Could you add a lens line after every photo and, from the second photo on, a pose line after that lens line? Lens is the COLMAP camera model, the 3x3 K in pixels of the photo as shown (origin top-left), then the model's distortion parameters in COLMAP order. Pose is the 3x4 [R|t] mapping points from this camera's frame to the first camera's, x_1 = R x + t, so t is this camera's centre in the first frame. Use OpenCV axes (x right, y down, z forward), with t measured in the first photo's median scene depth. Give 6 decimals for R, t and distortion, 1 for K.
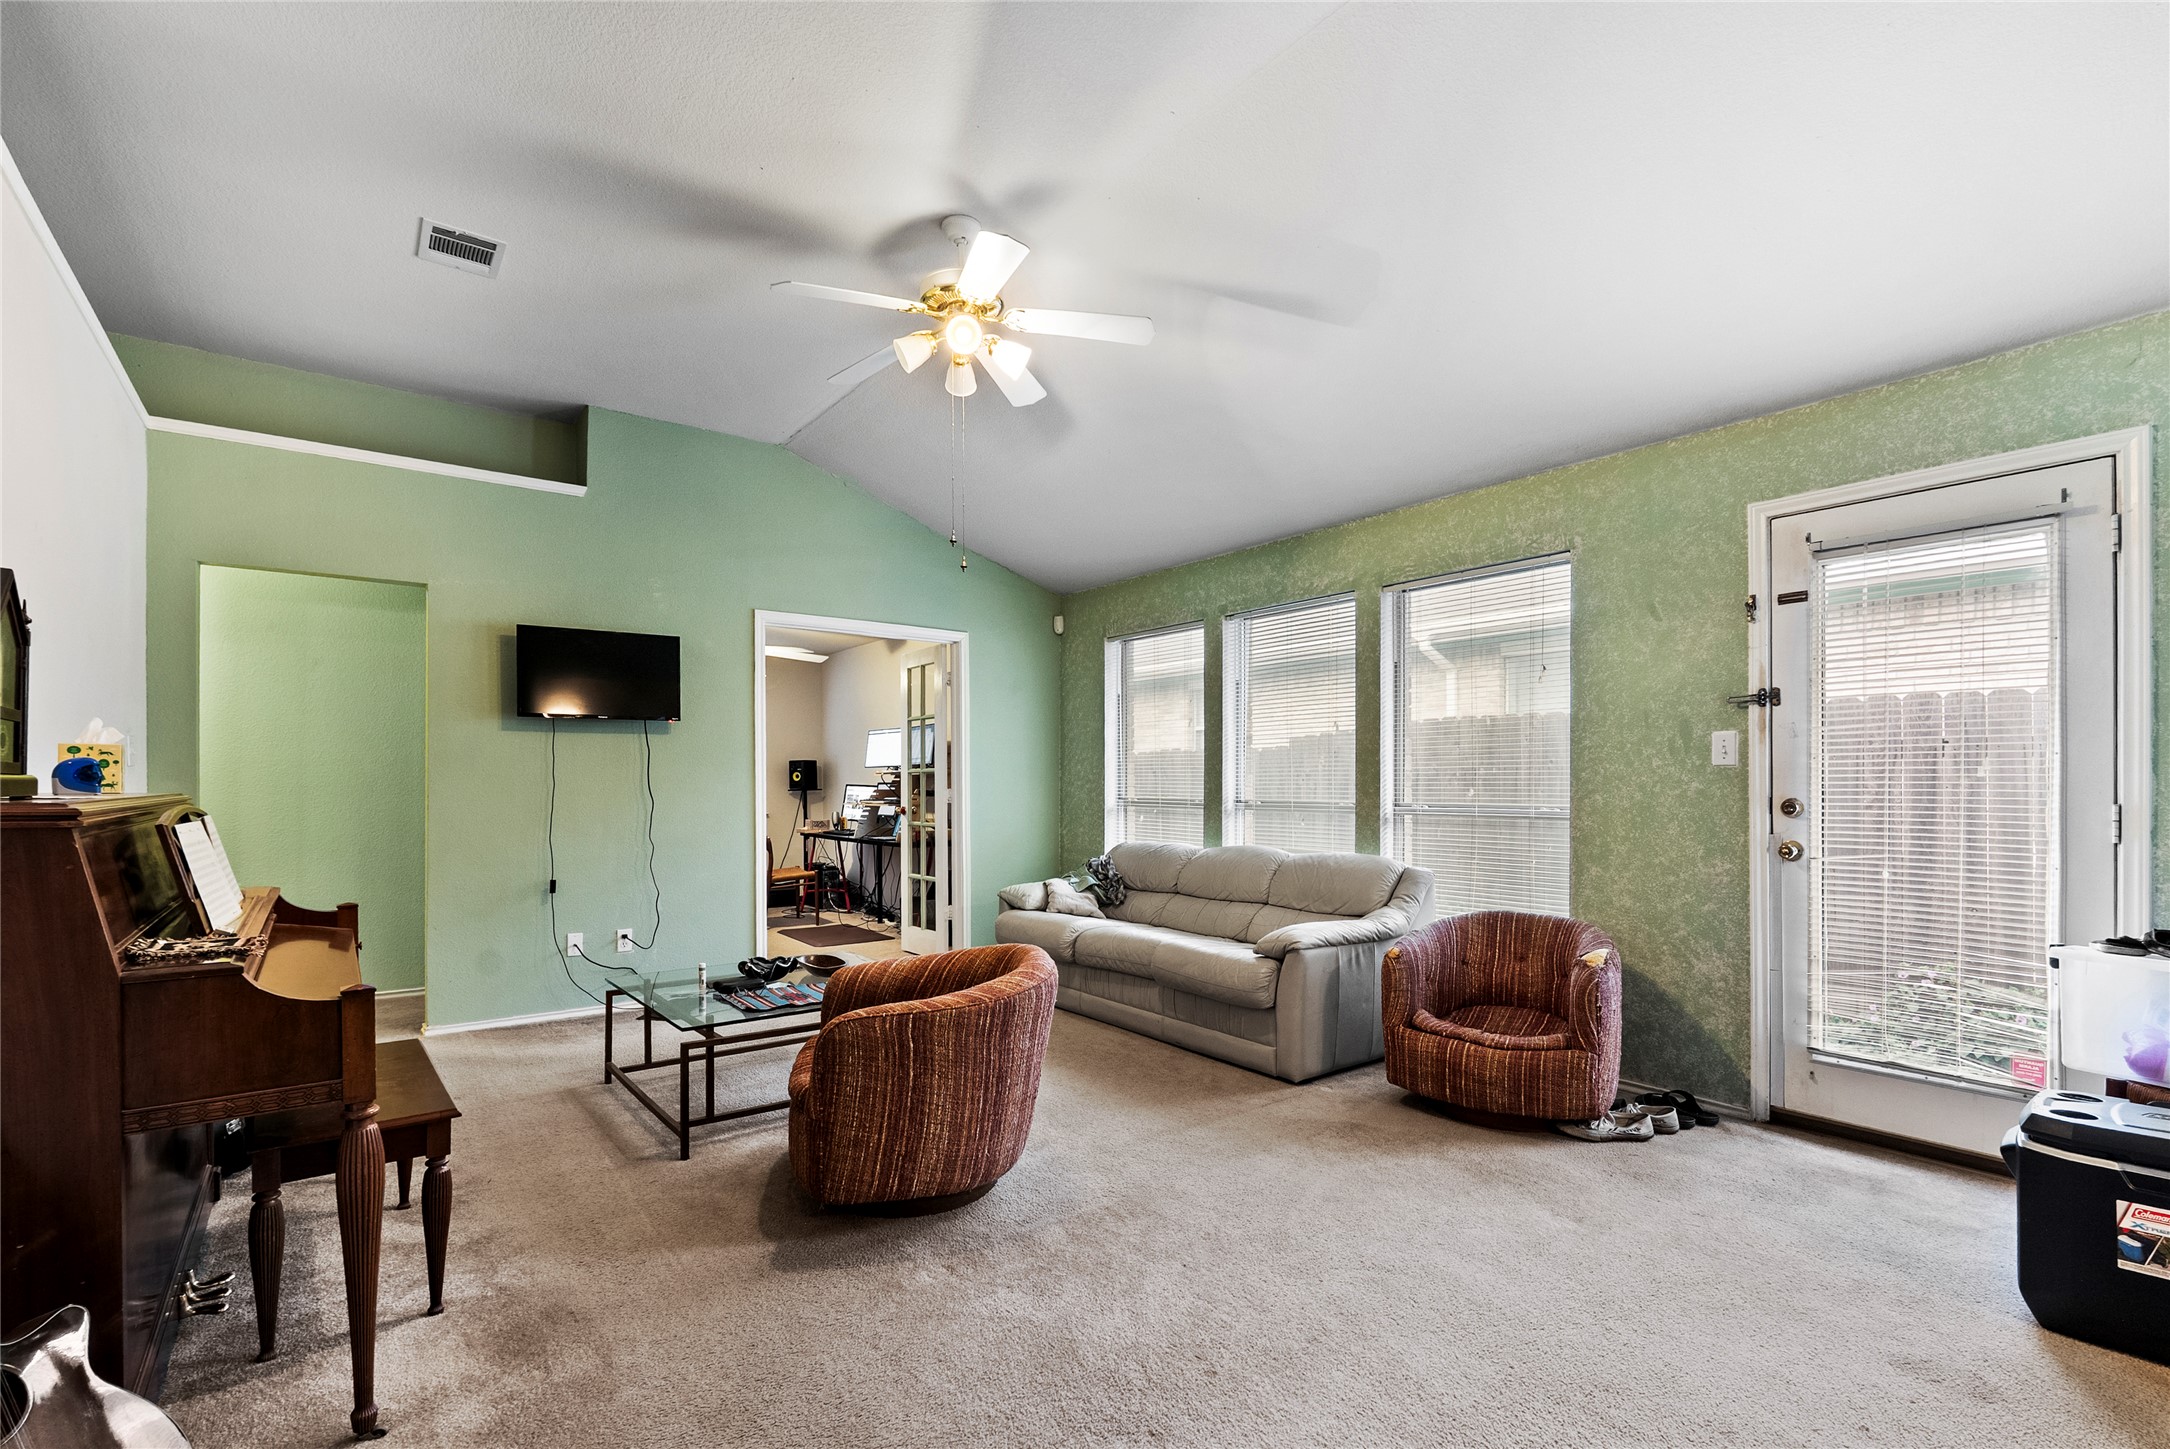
lens RADIAL K [[984.8, 0, 1087.5], [0, 984.8, 763.6], [0, 0, 1]] dist [-0.001413, -0.000173]
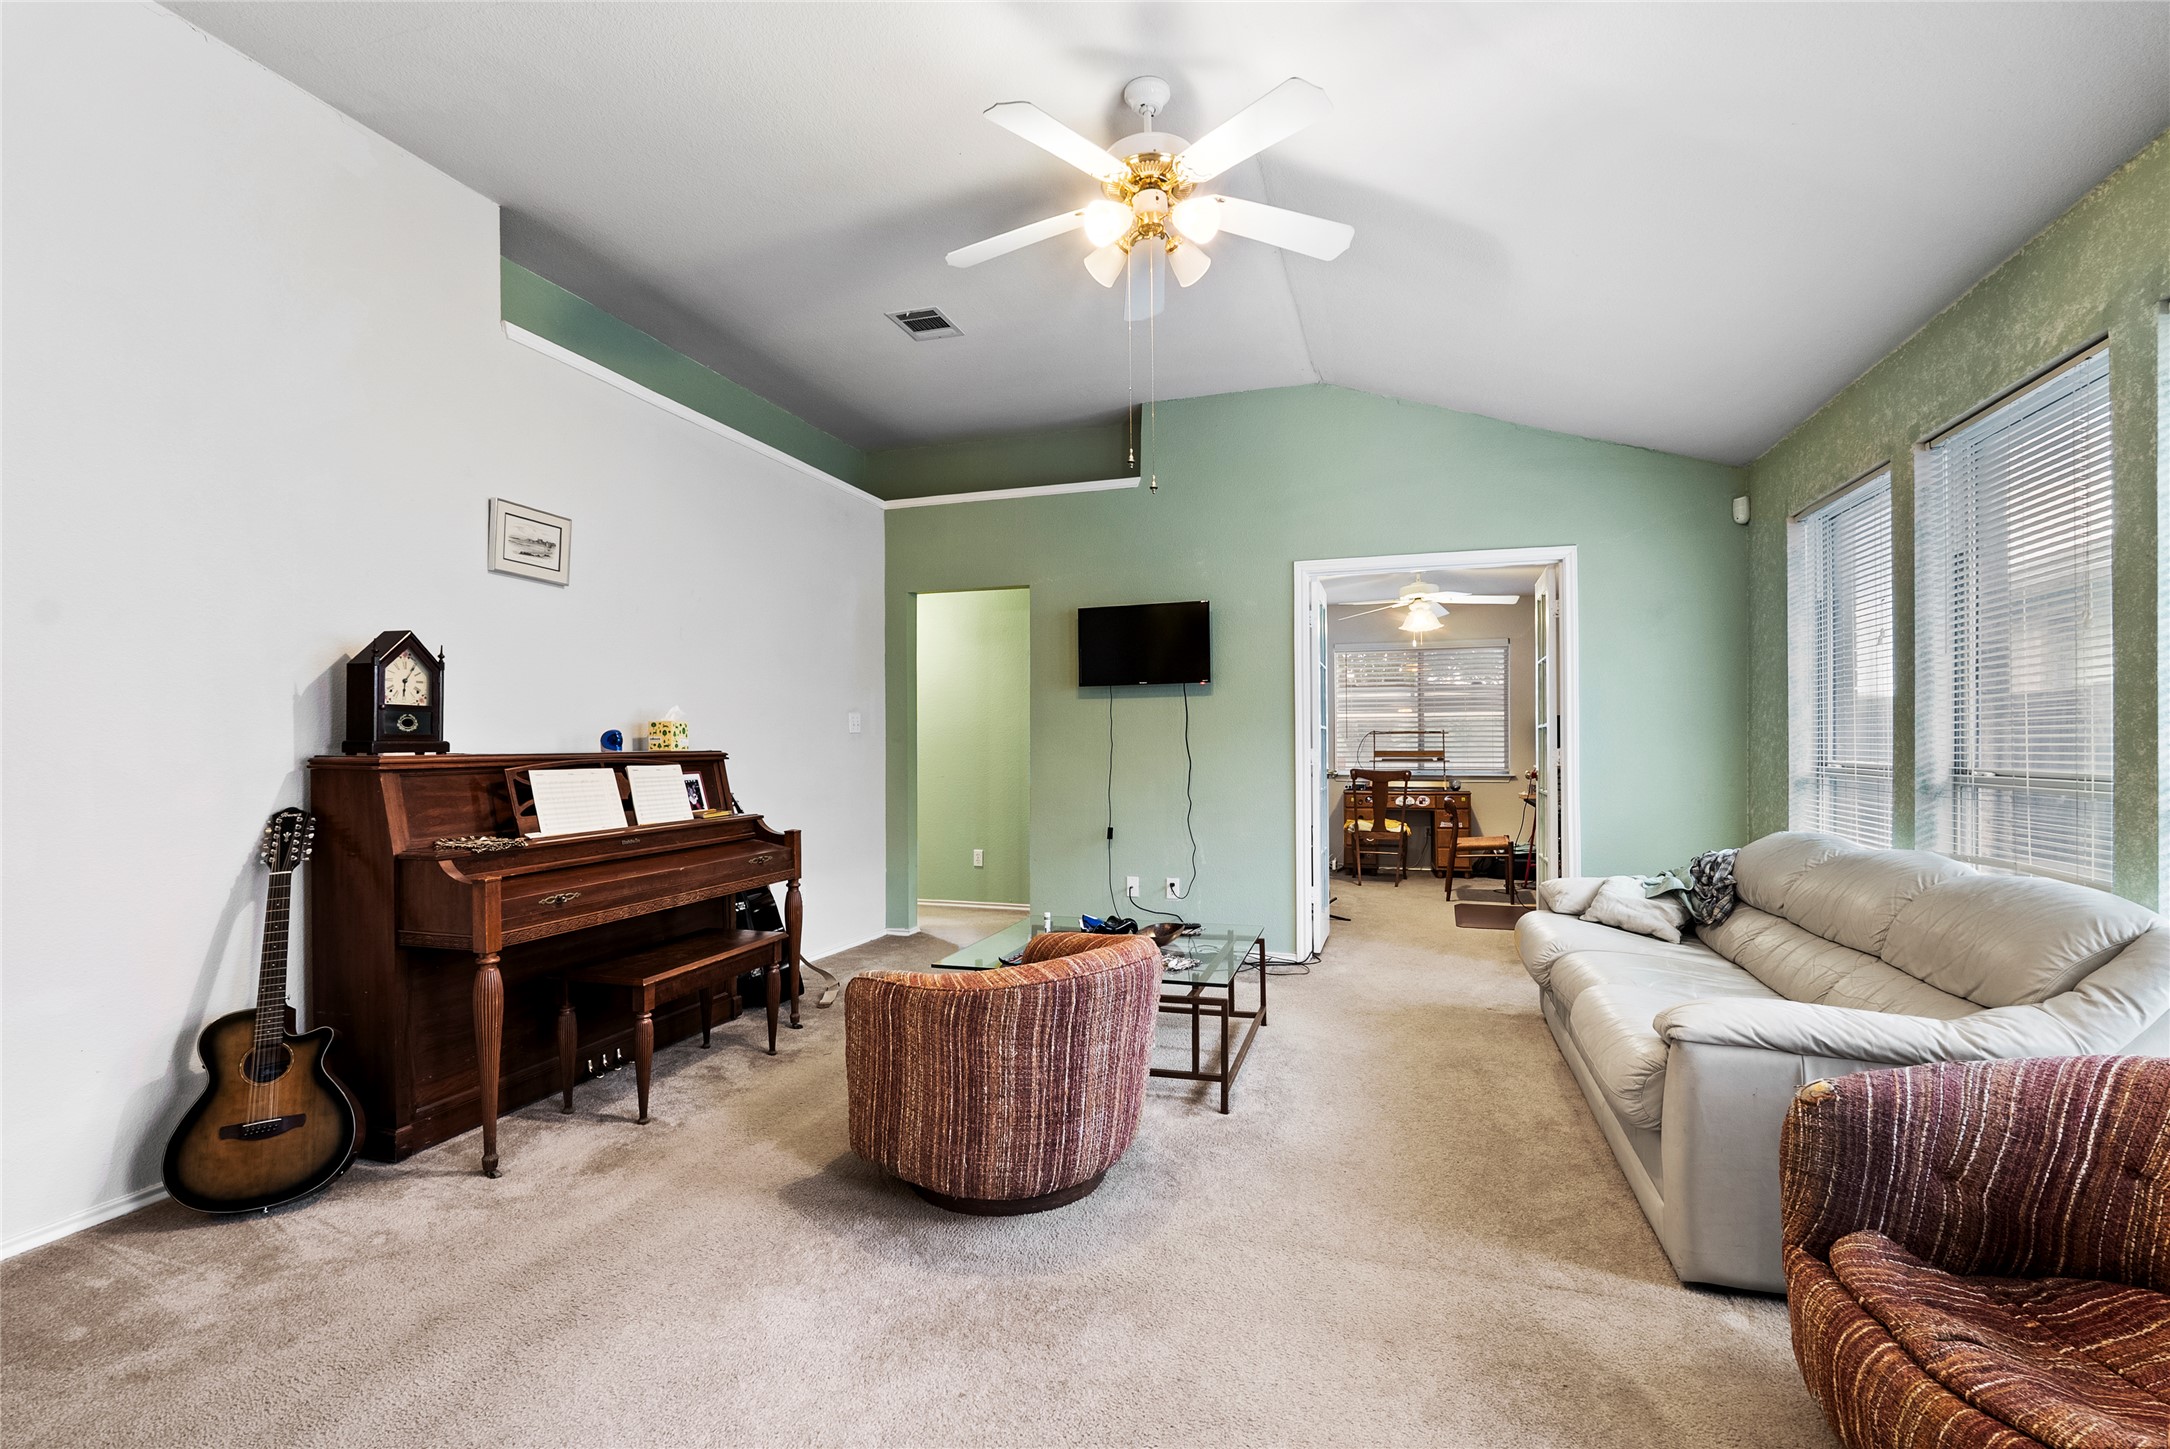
lens RADIAL K [[978.6, 0, 1085.0], [0, 978.6, 724.5], [0, 0, 1]] dist [0.001444, 0.000200]
pose [[0.571172, -0.020037, -0.820586, 0.359959], [0.020502, 0.999738, -0.010140, 0.008532], [0.820574, -0.011032, 0.571433, 0.313089]]
